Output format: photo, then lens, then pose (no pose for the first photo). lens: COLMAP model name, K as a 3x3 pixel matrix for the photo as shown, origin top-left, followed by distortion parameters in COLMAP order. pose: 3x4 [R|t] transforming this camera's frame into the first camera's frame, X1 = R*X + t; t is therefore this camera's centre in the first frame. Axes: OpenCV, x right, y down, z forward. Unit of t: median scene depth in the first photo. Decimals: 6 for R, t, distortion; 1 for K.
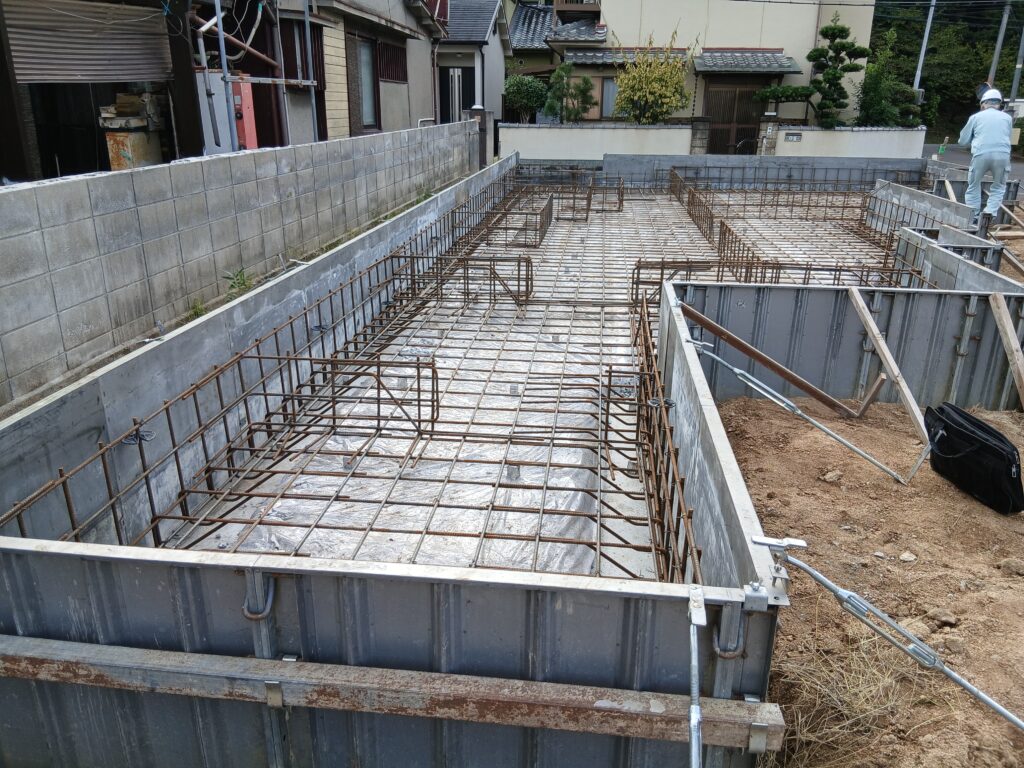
lens RADIAL K [[784.7, 0, 512.0], [0, 784.7, 384.0], [0, 0, 1]] dist [0.116081, -0.194273]
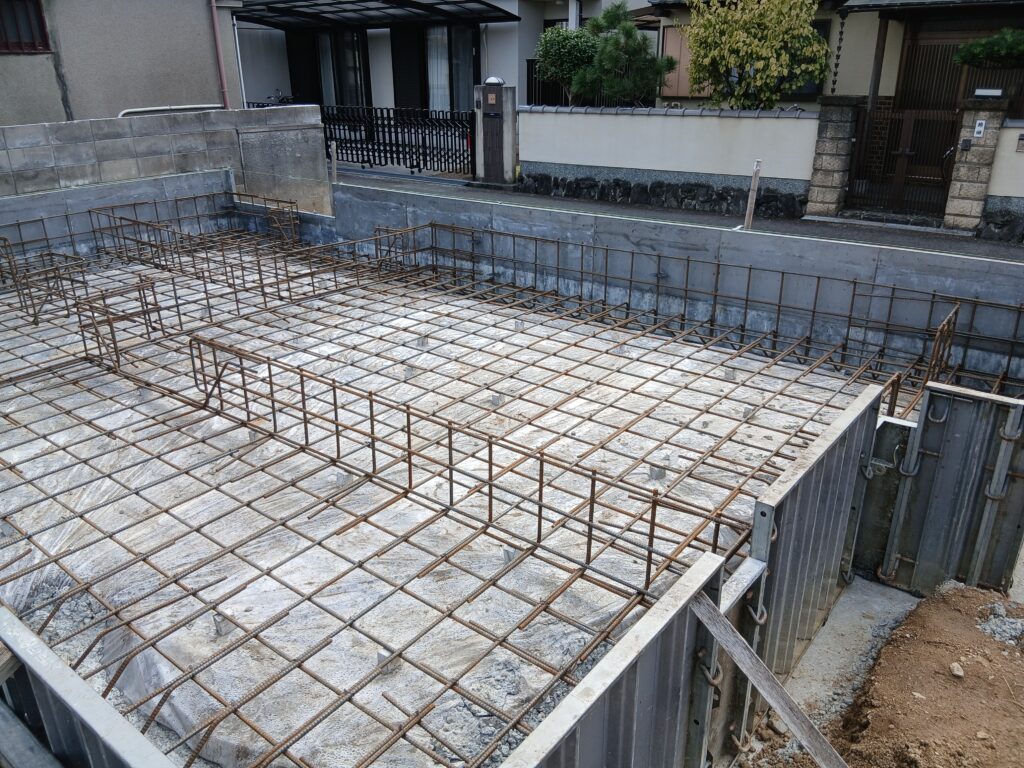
lens RADIAL K [[784.7, 0, 512.0], [0, 784.7, 384.0], [0, 0, 1]] dist [0.116081, -0.194273]
pose [[0.855385, 0.176039, -0.487162, 0.345541], [-0.157363, 0.984344, 0.079394, -0.165577], [0.493512, 0.008749, 0.869695, 0.464283]]
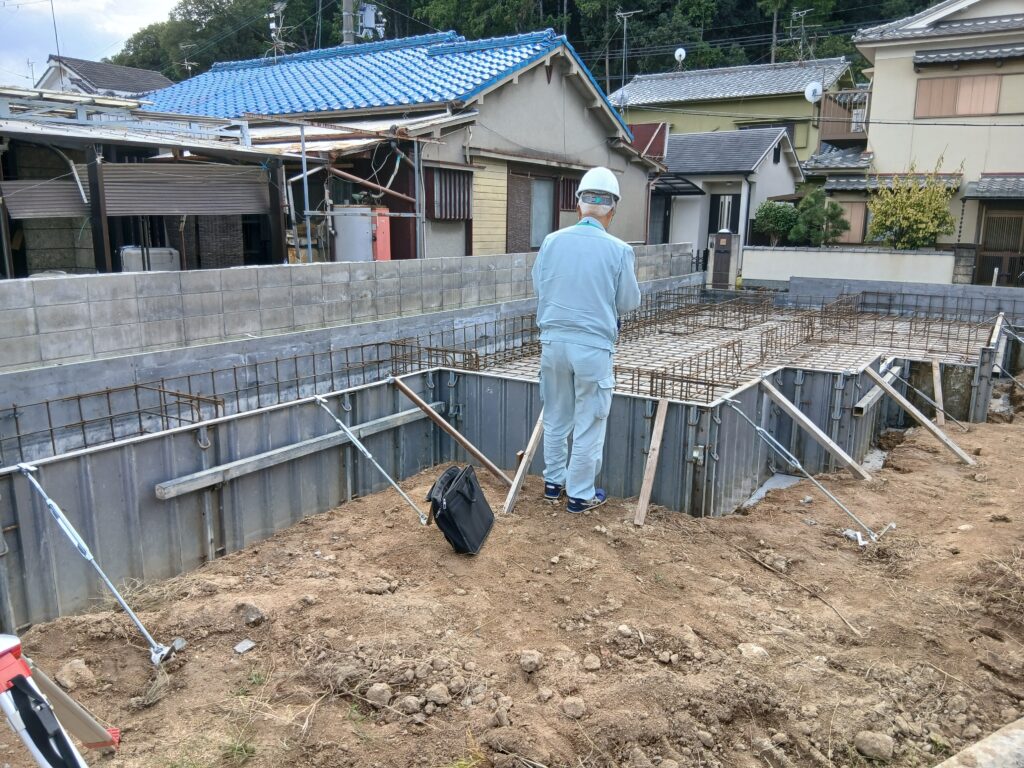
lens RADIAL K [[784.7, 0, 512.0], [0, 784.7, 384.0], [0, 0, 1]] dist [0.116081, -0.194273]
pose [[0.899465, 0.091832, -0.427235, 0.177196], [-0.151434, 0.982592, -0.107614, 0.003407], [0.409915, 0.161493, 0.897714, -0.019010]]
